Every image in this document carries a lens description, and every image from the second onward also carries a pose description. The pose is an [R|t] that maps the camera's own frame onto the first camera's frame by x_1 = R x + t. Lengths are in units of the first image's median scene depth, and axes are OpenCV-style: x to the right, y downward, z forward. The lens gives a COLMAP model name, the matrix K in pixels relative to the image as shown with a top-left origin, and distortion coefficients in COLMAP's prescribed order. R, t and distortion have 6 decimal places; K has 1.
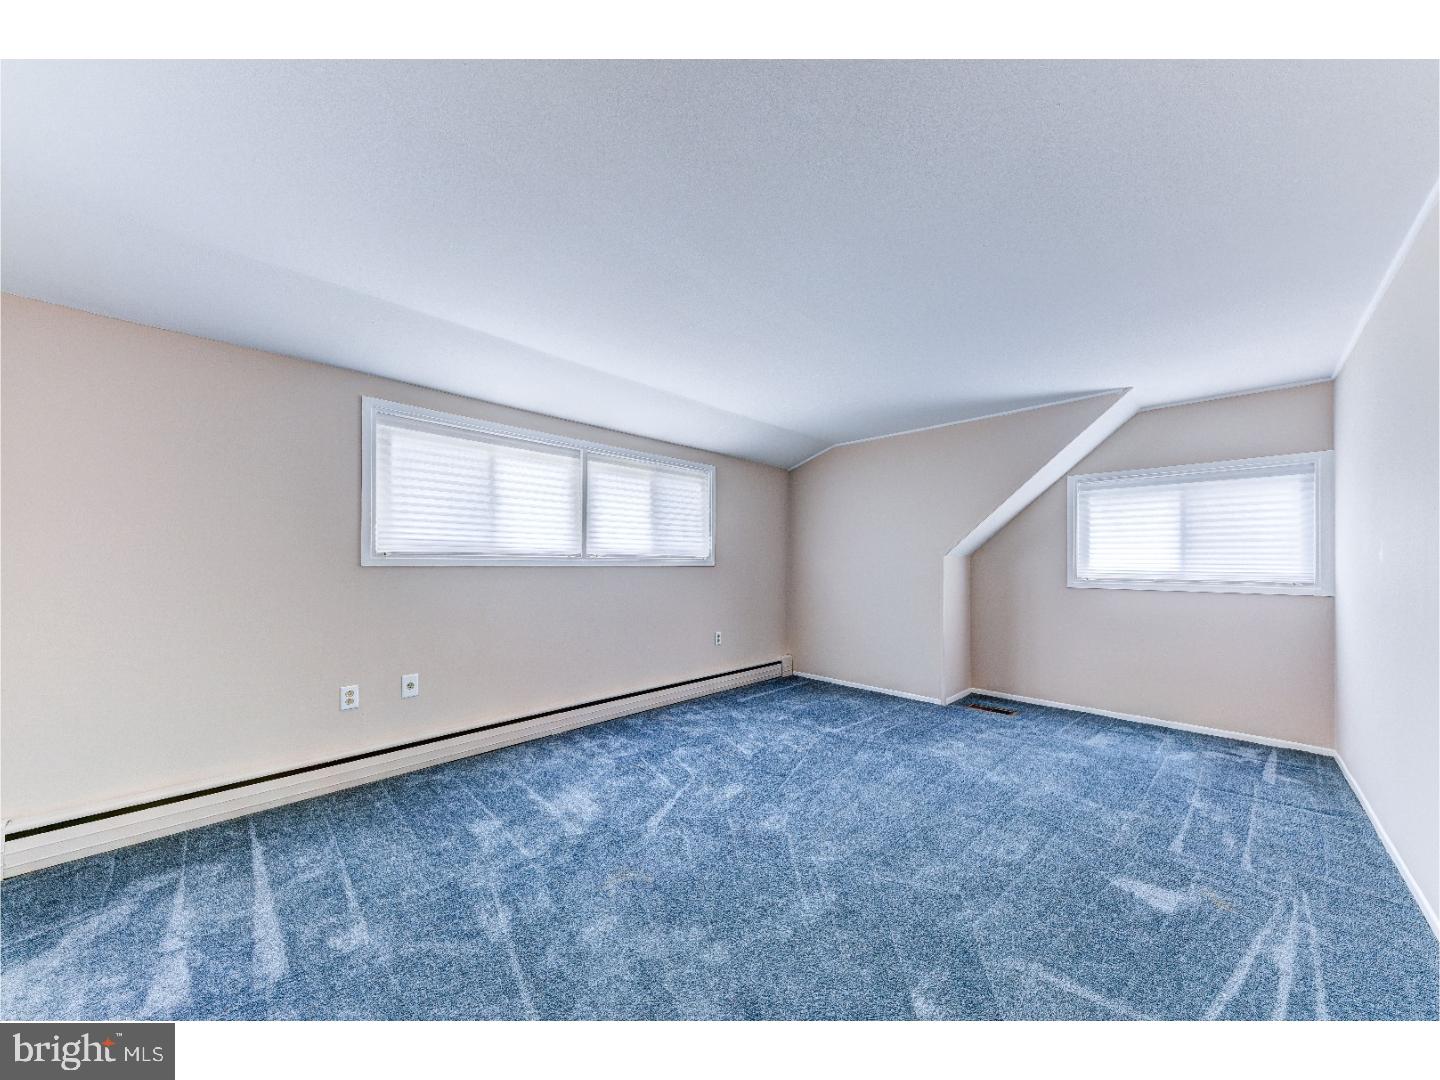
lens RADIAL K [[511.4, 0, 732.4], [0, 511.4, 546.5], [0, 0, 1]] dist [-0.000377, -0.000037]
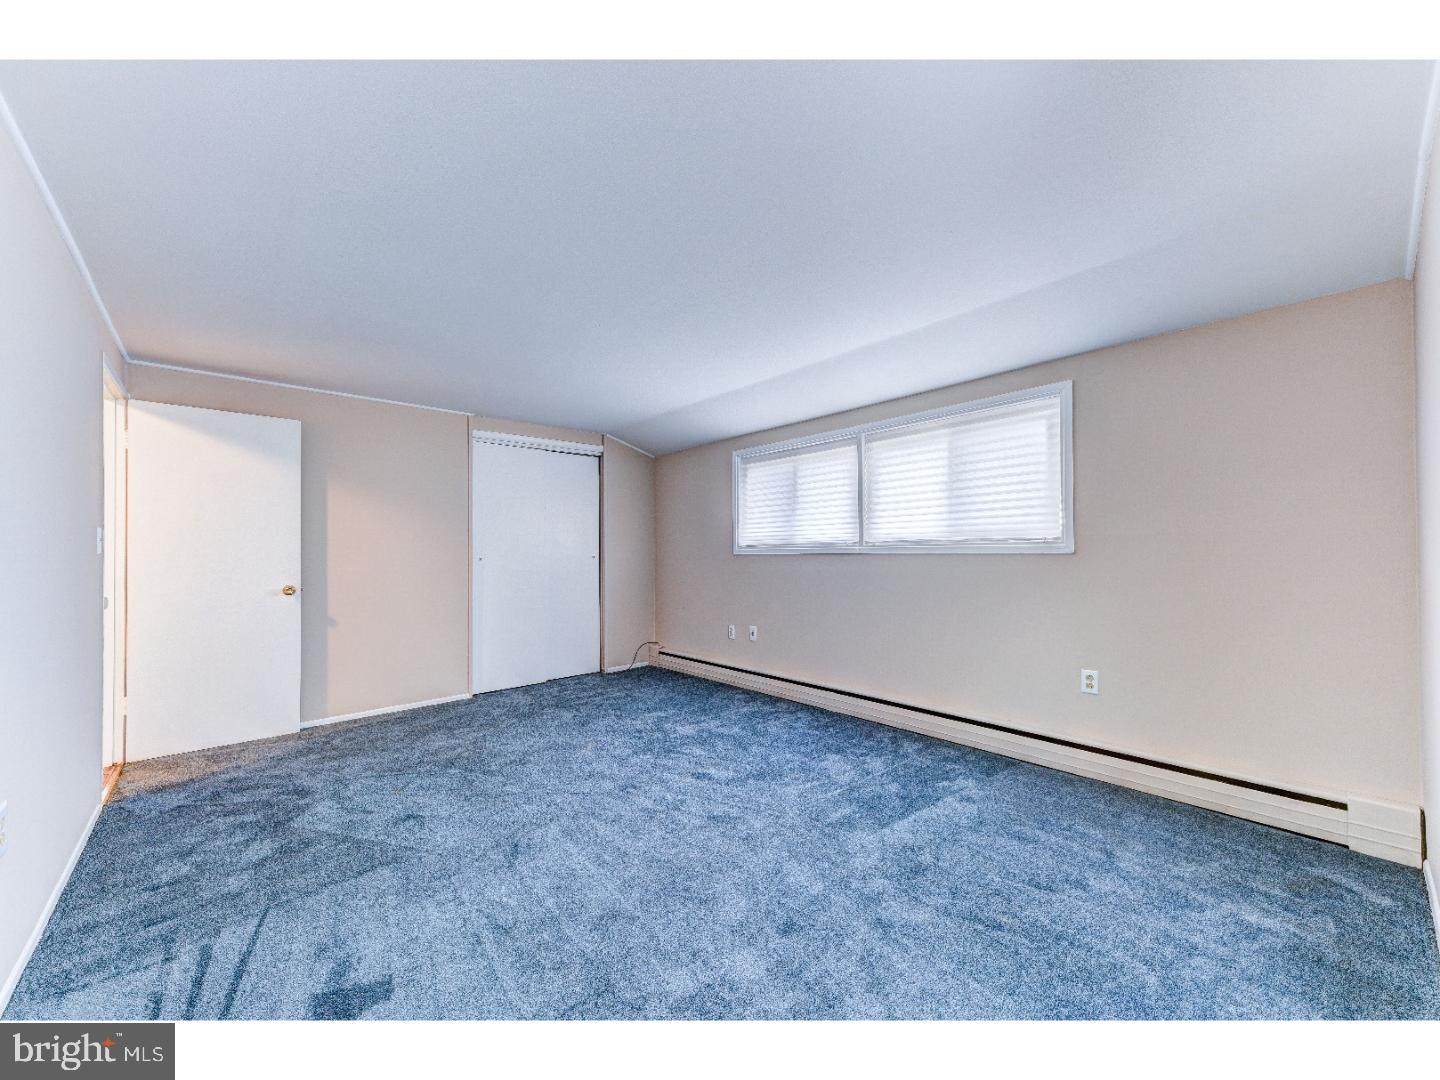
lens RADIAL K [[540.2, 0, 711.6], [0, 540.2, 547.3], [0, 0, 1]] dist [0.001694, 0.000032]
pose [[-0.080313, -0.007957, -0.996738, 0.762130], [0.050958, 0.998628, -0.012078, 0.023668], [0.995466, -0.051762, -0.079797, 0.797139]]
